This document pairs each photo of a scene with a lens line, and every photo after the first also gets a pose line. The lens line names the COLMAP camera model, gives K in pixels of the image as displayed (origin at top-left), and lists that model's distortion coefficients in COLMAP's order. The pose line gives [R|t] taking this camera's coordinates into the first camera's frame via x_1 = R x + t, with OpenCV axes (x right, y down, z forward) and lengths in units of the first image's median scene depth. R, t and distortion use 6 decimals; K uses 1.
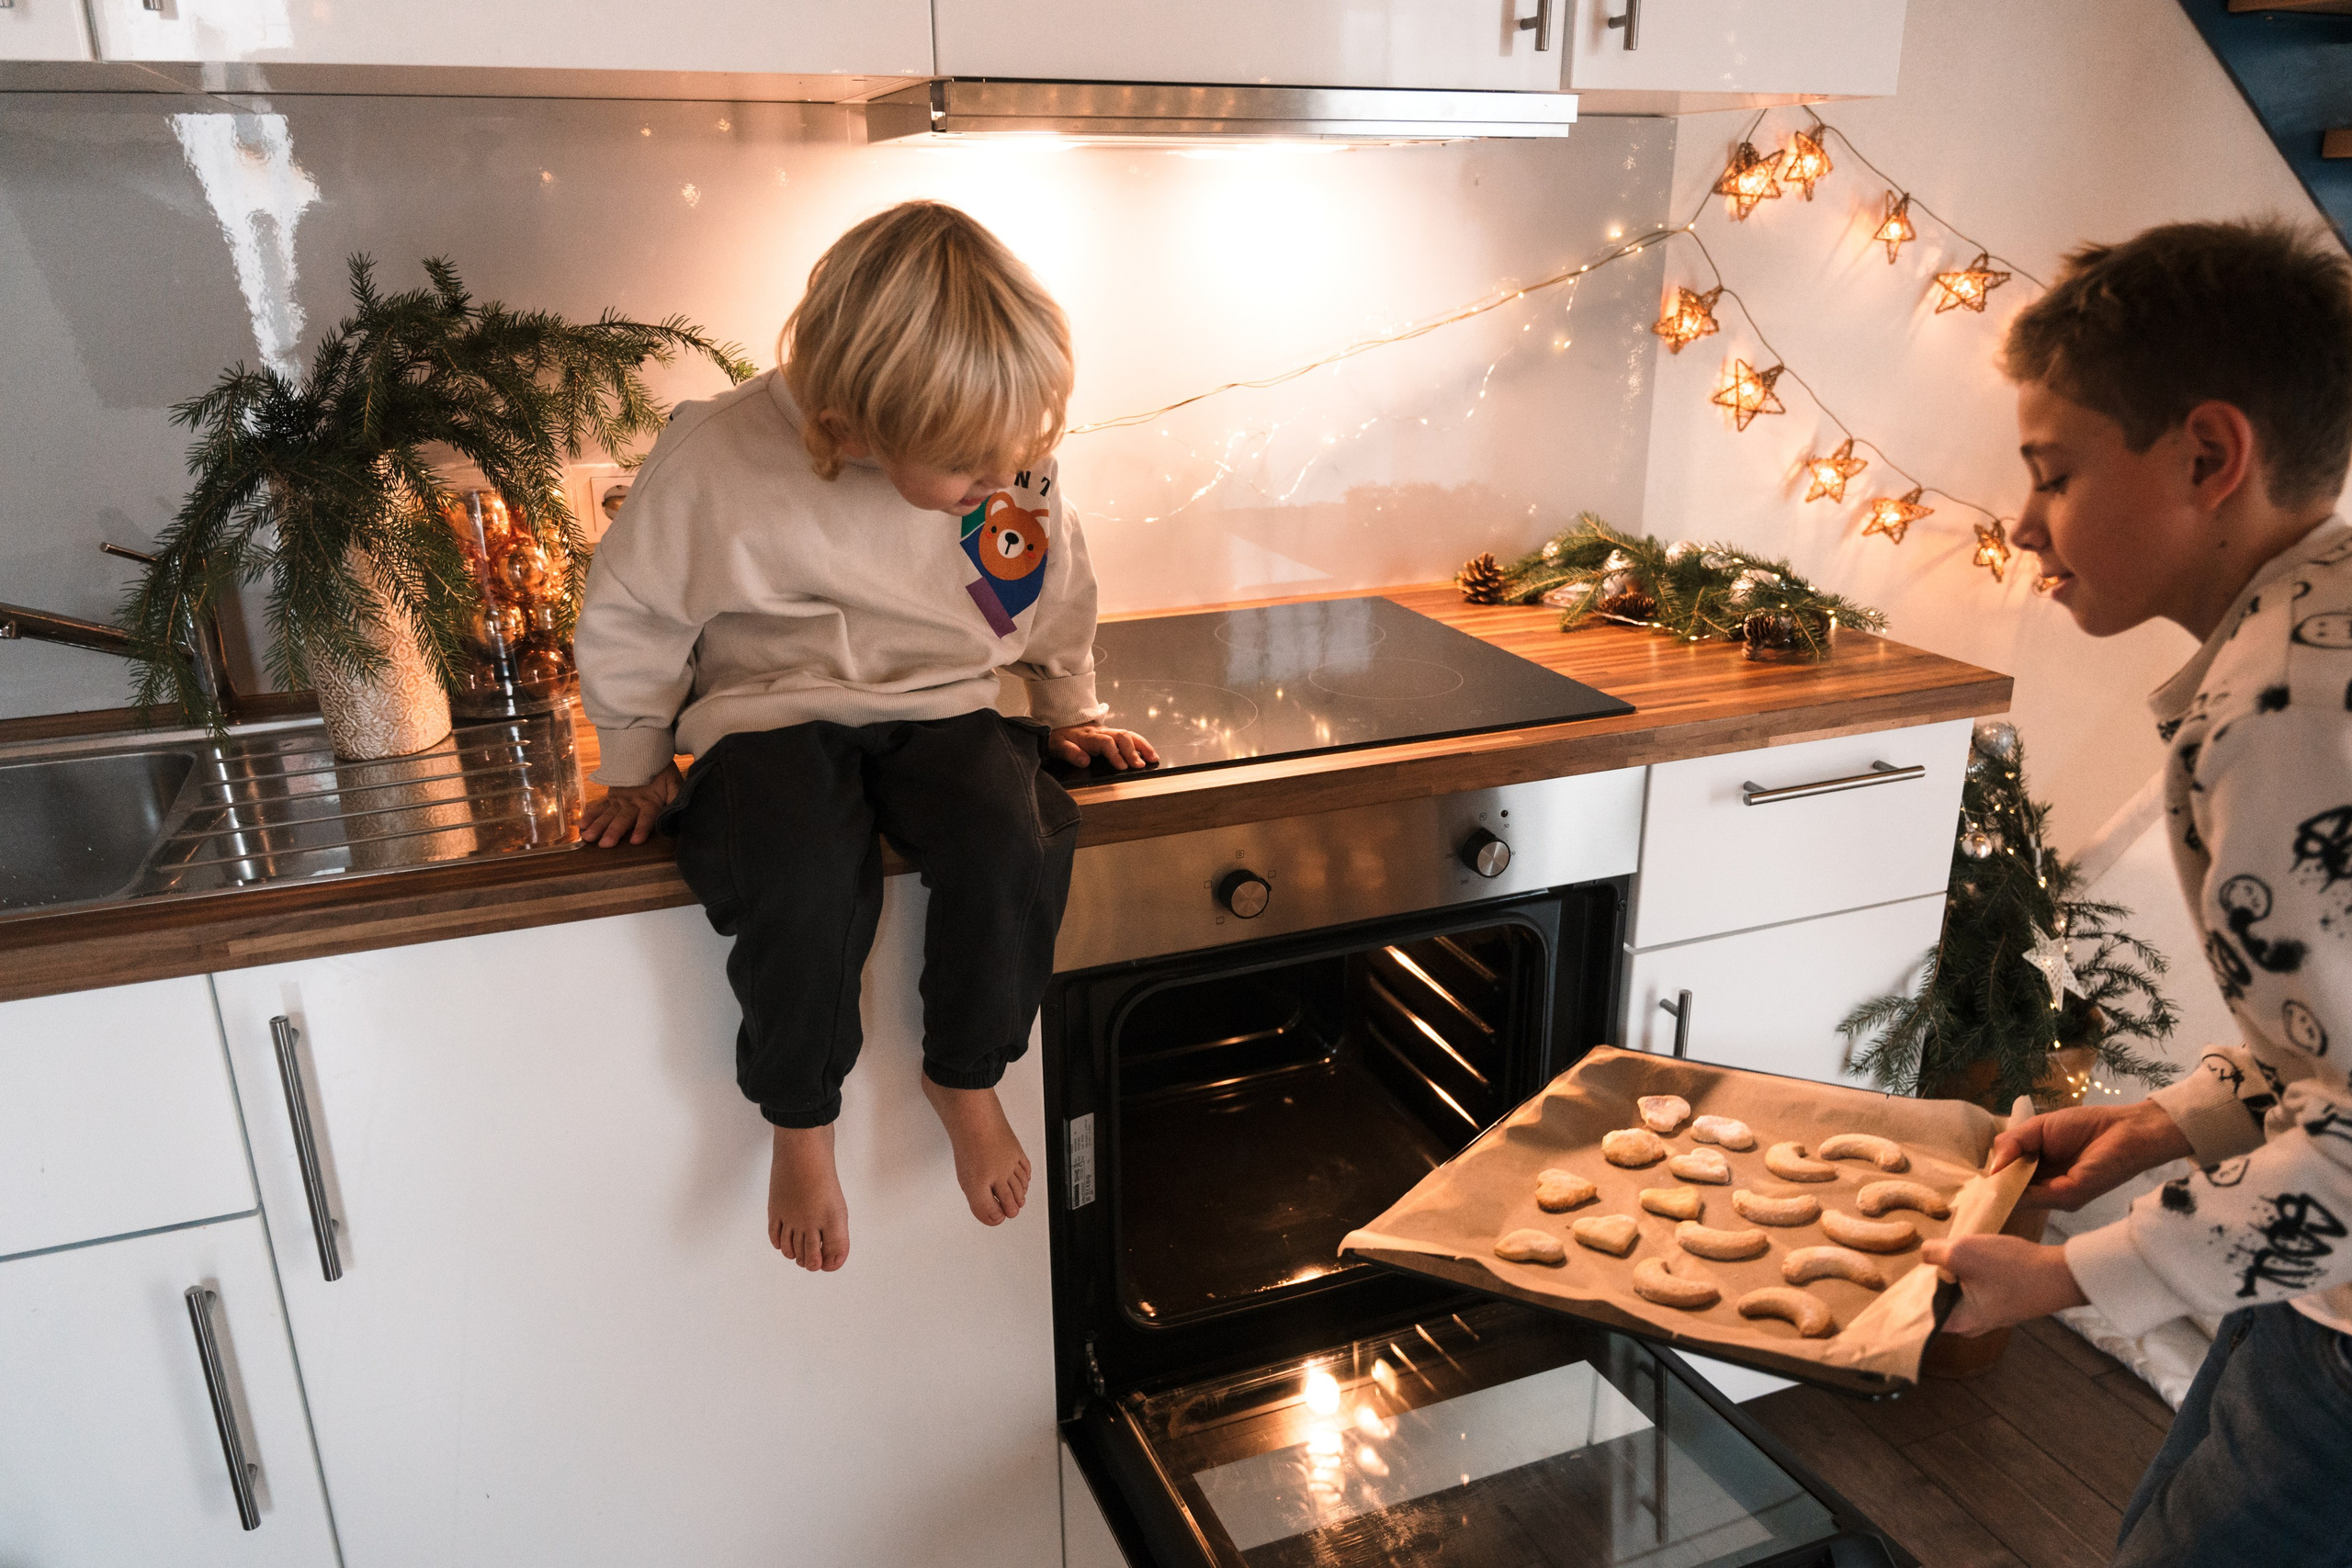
lens RADIAL K [[1682.9, 0, 1176.0], [0, 1682.9, 784.0], [0, 0, 1]] dist [-0.053906, 0.000369]
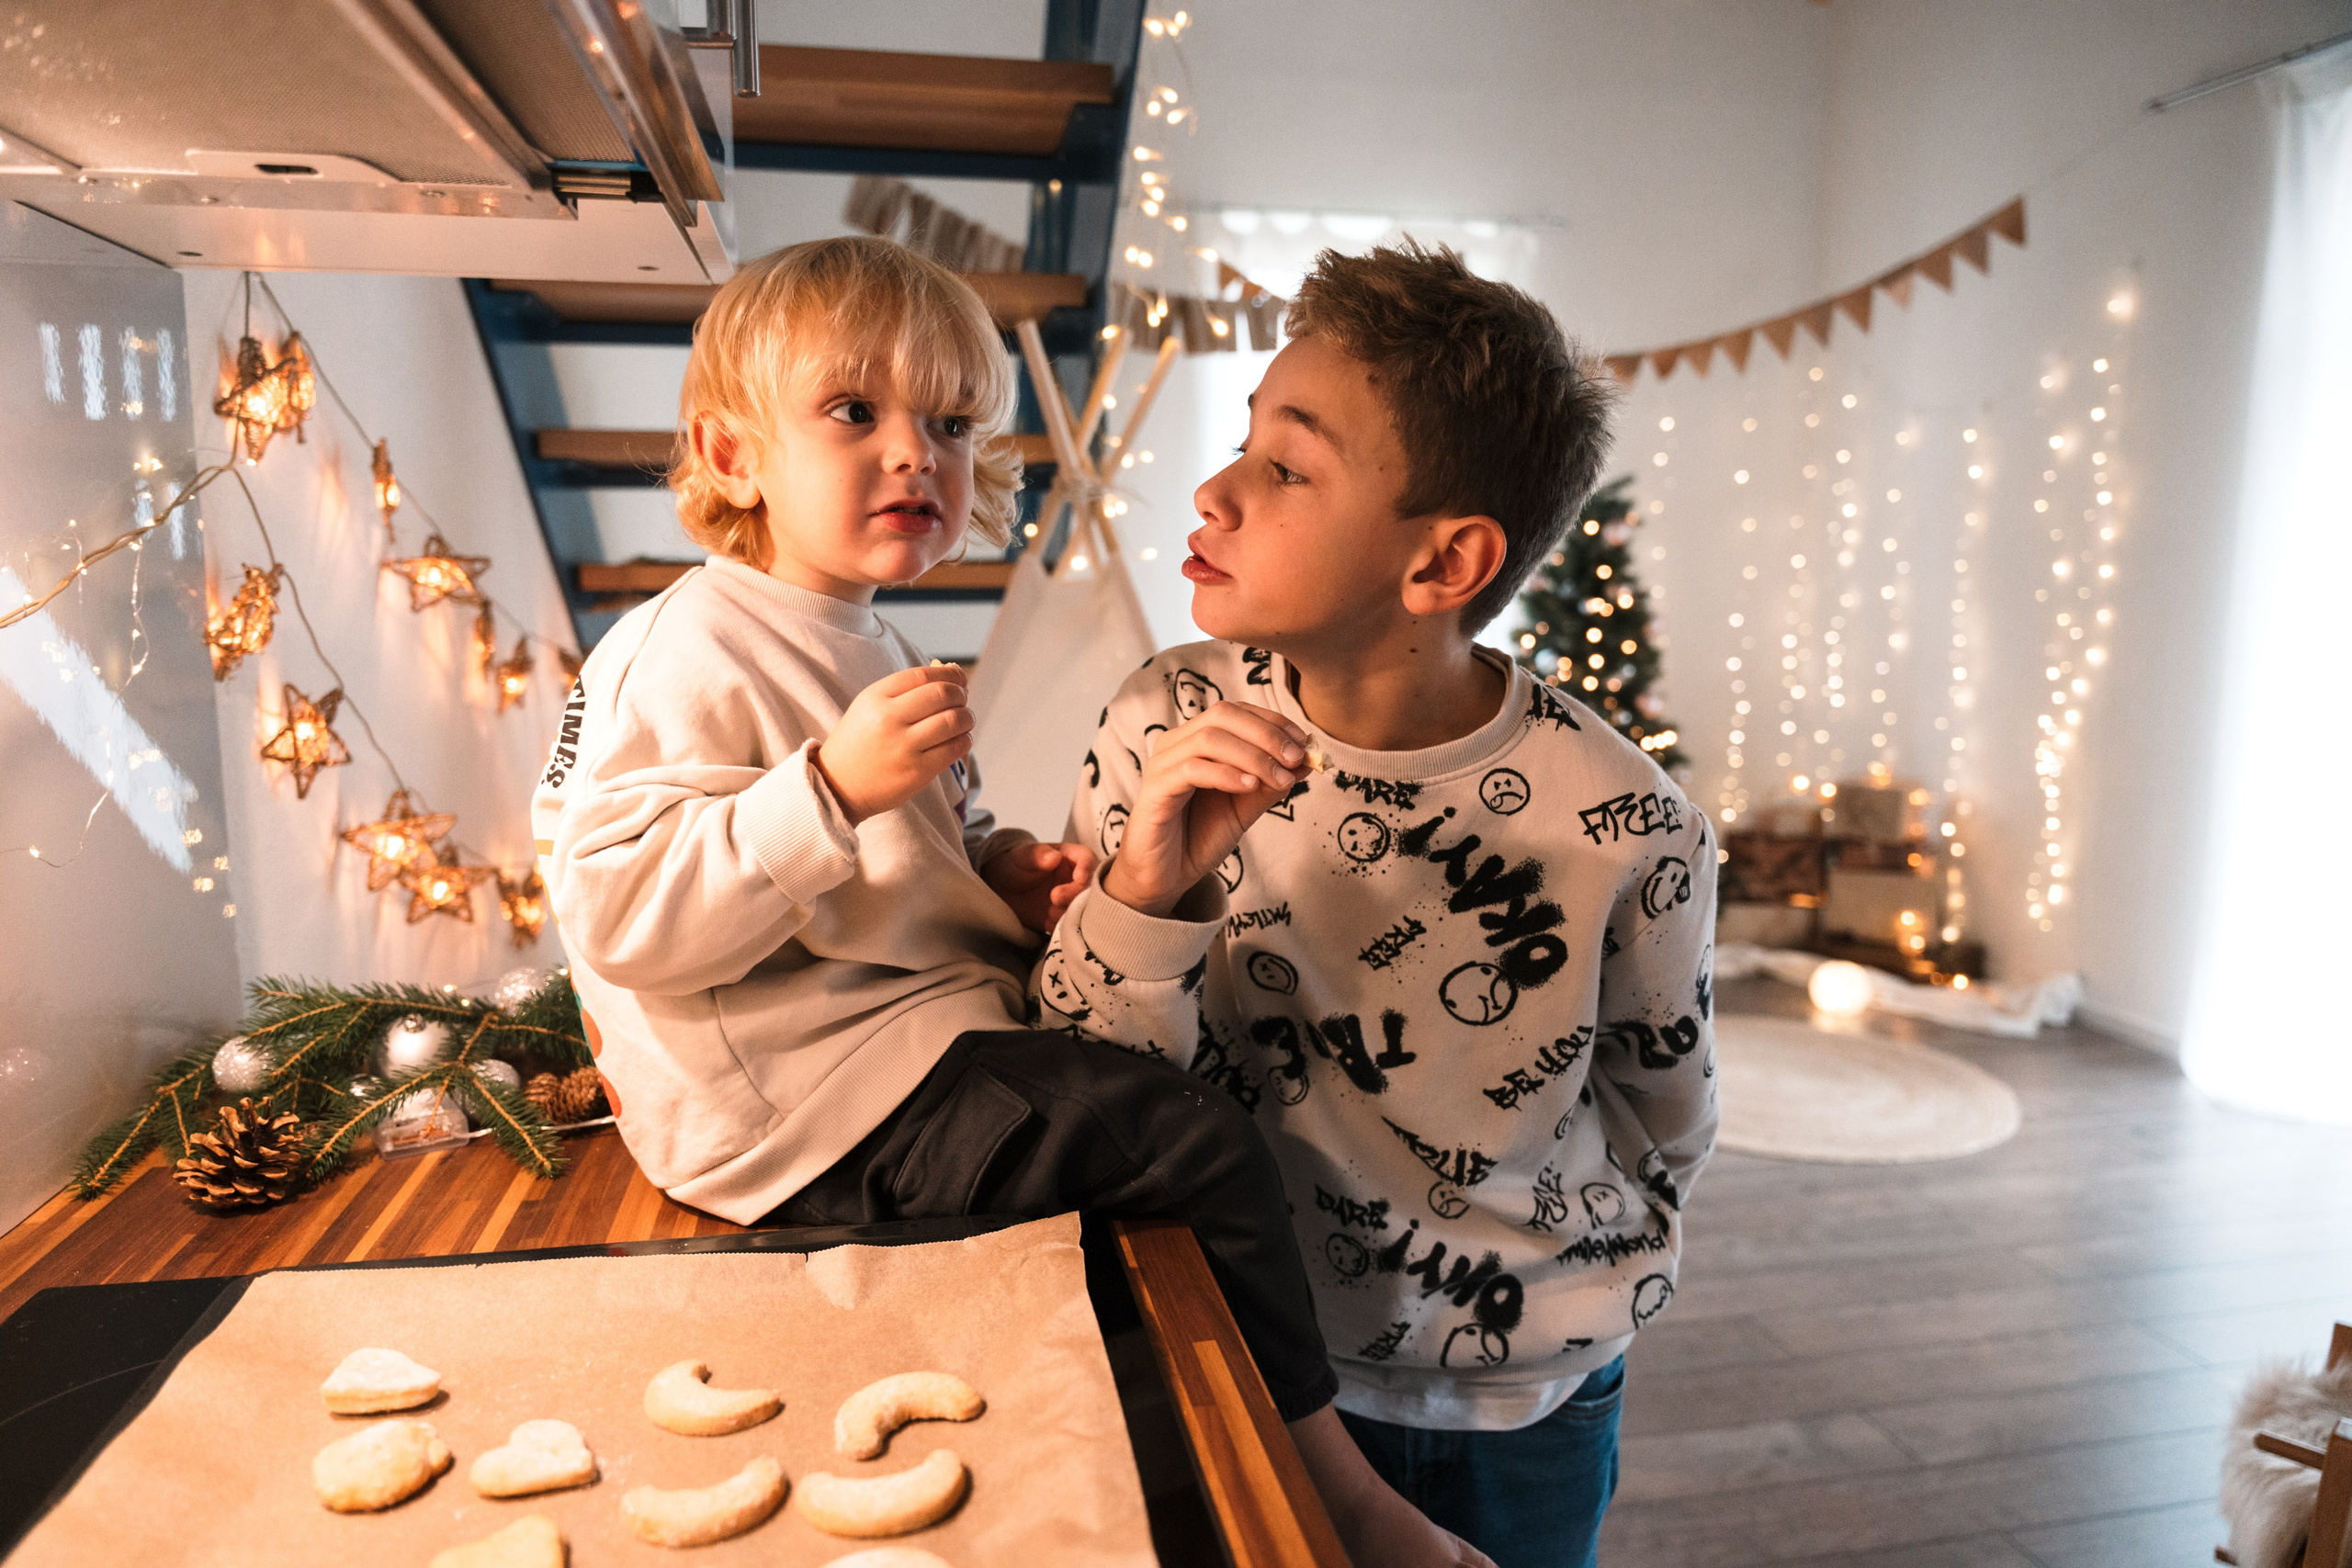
lens RADIAL K [[1558.3, 0, 1176.0], [0, 1558.3, 784.0], [0, 0, 1]] dist [-0.016612, -0.002154]
pose [[0.199540, -0.123282, 0.972104, -0.162411], [0.321668, 0.945320, 0.053858, -0.151988], [-0.925588, 0.301948, 0.228284, 0.601645]]
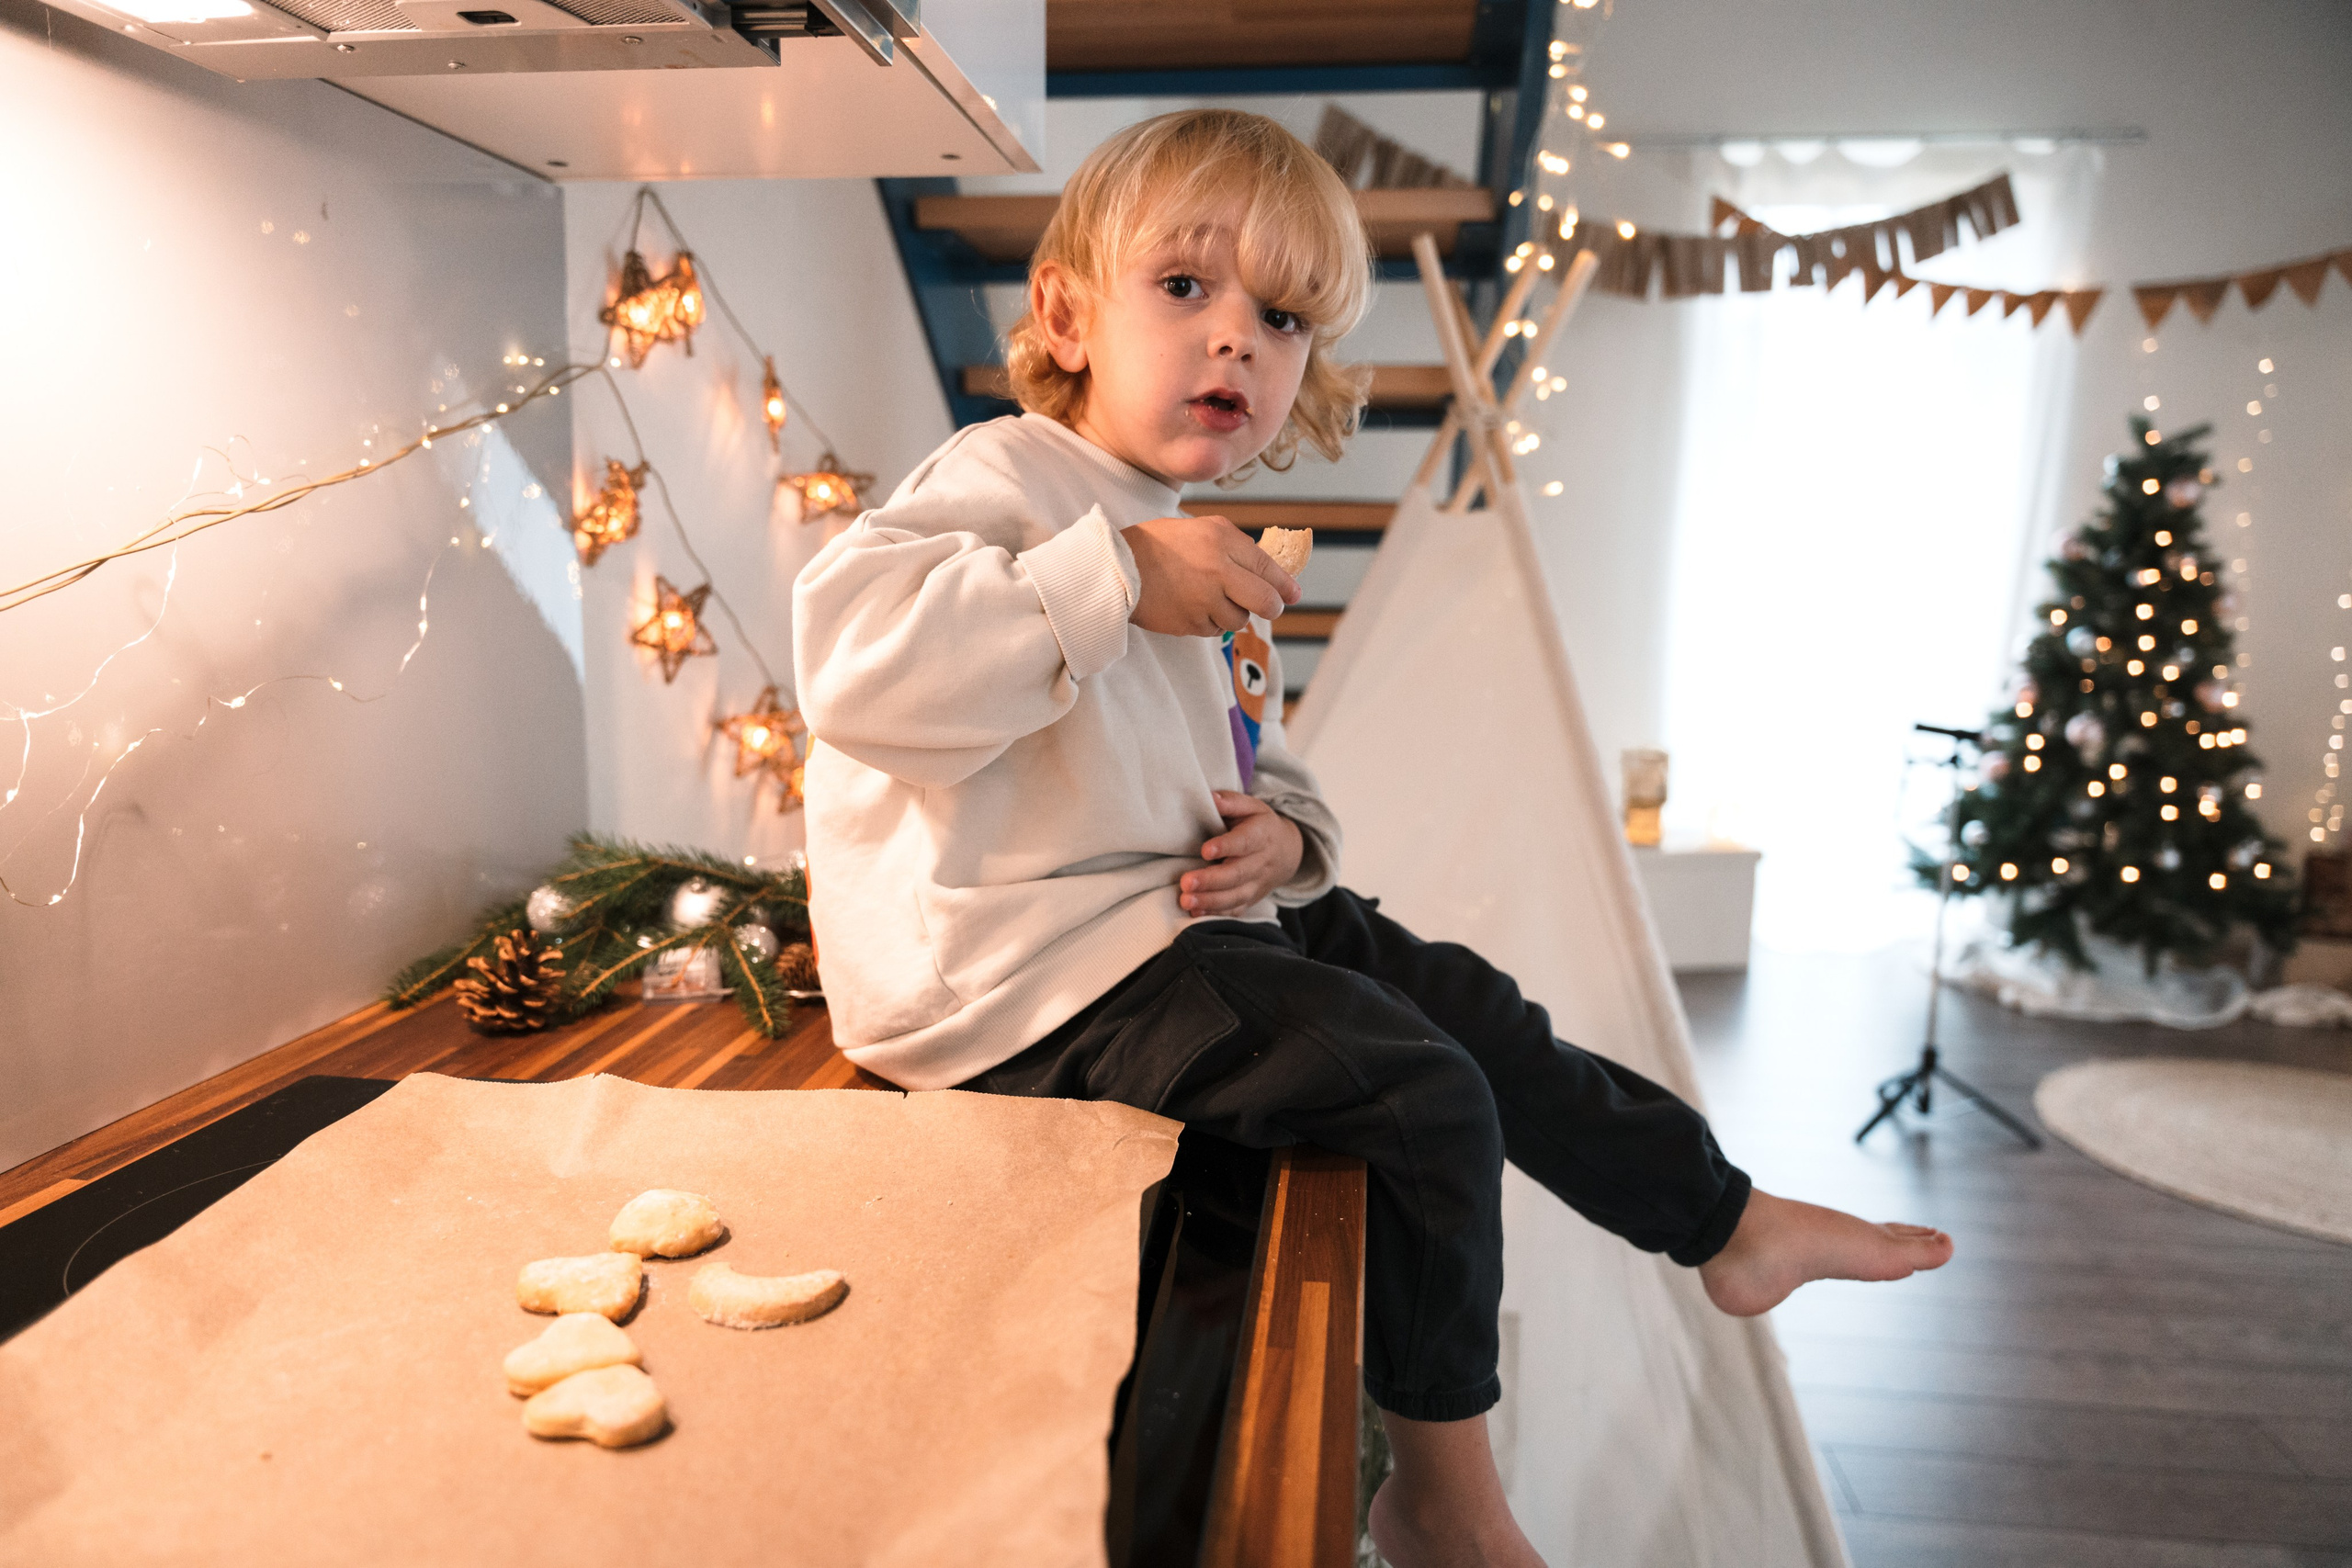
lens RADIAL K [[1552.9, 0, 1176.0], [0, 1552.9, 784.0], [0, 0, 1]] dist [-0.005893, -0.007681]
pose [[0.496731, -0.116098, 0.860104, -0.105468], [0.268896, 0.962836, -0.025330, -0.108421], [-0.825199, 0.243861, 0.509489, 0.556365]]
